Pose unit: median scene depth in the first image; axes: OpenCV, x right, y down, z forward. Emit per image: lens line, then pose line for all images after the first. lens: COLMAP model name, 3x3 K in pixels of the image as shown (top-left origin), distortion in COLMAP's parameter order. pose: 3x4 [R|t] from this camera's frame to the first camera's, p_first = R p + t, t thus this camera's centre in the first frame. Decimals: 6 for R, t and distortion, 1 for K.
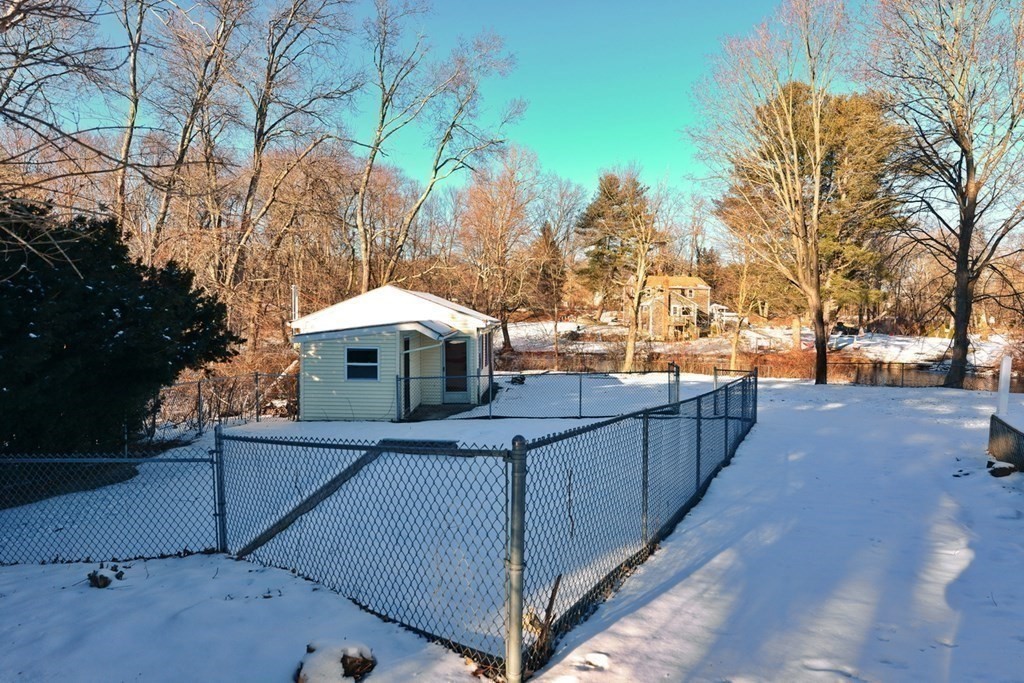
lens RADIAL K [[617.8, 0, 512.1], [0, 617.8, 351.3], [0, 0, 1]] dist [0.002036, 0.000086]
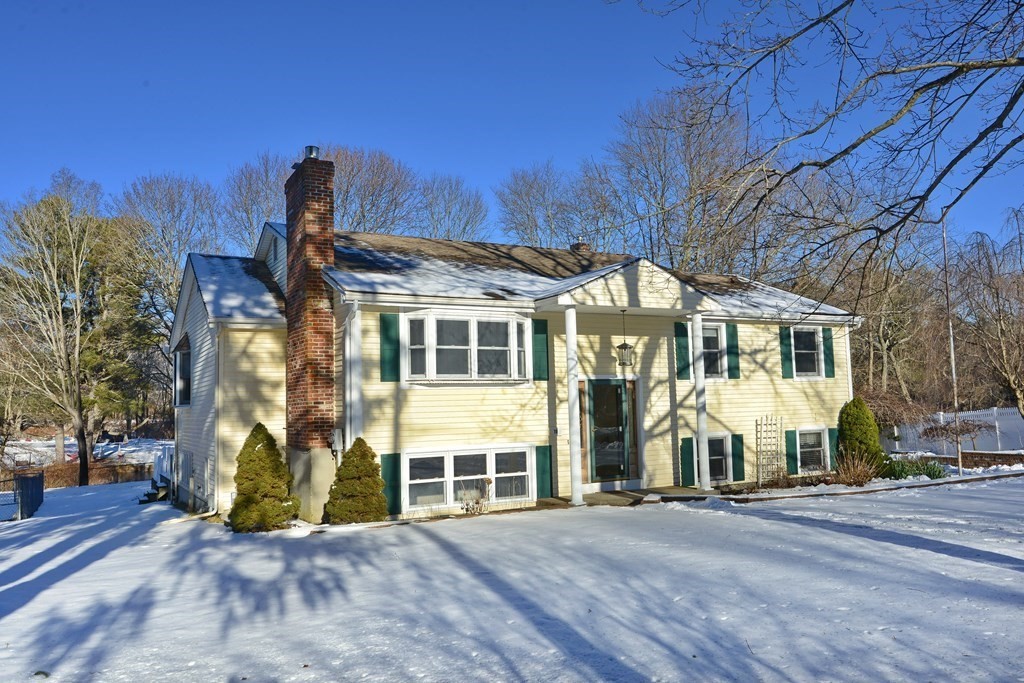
lens RADIAL K [[792.1, 0, 523.4], [0, 792.1, 338.2], [0, 0, 1]] dist [0.008560, 0.012170]
pose [[0.571796, 0.046928, 0.819053, -0.286944], [0.078464, 0.990658, -0.111538, 0.003167], [-0.816635, 0.128043, 0.562772, -0.593773]]
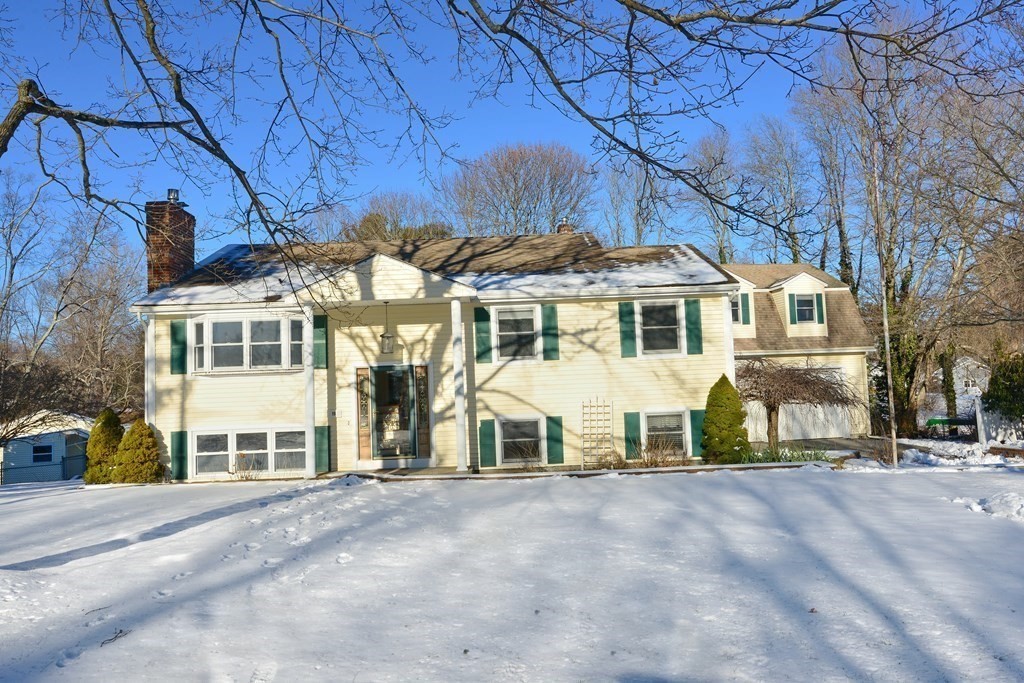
lens RADIAL K [[792.1, 0, 510.0], [0, 792.1, 342.4], [0, 0, 1]] dist [0.008560, 0.012170]
pose [[0.895305, -0.011820, 0.445297, -0.016442], [0.070287, 0.990874, -0.115014, 0.029319], [-0.439874, 0.134271, 0.887965, -0.871354]]
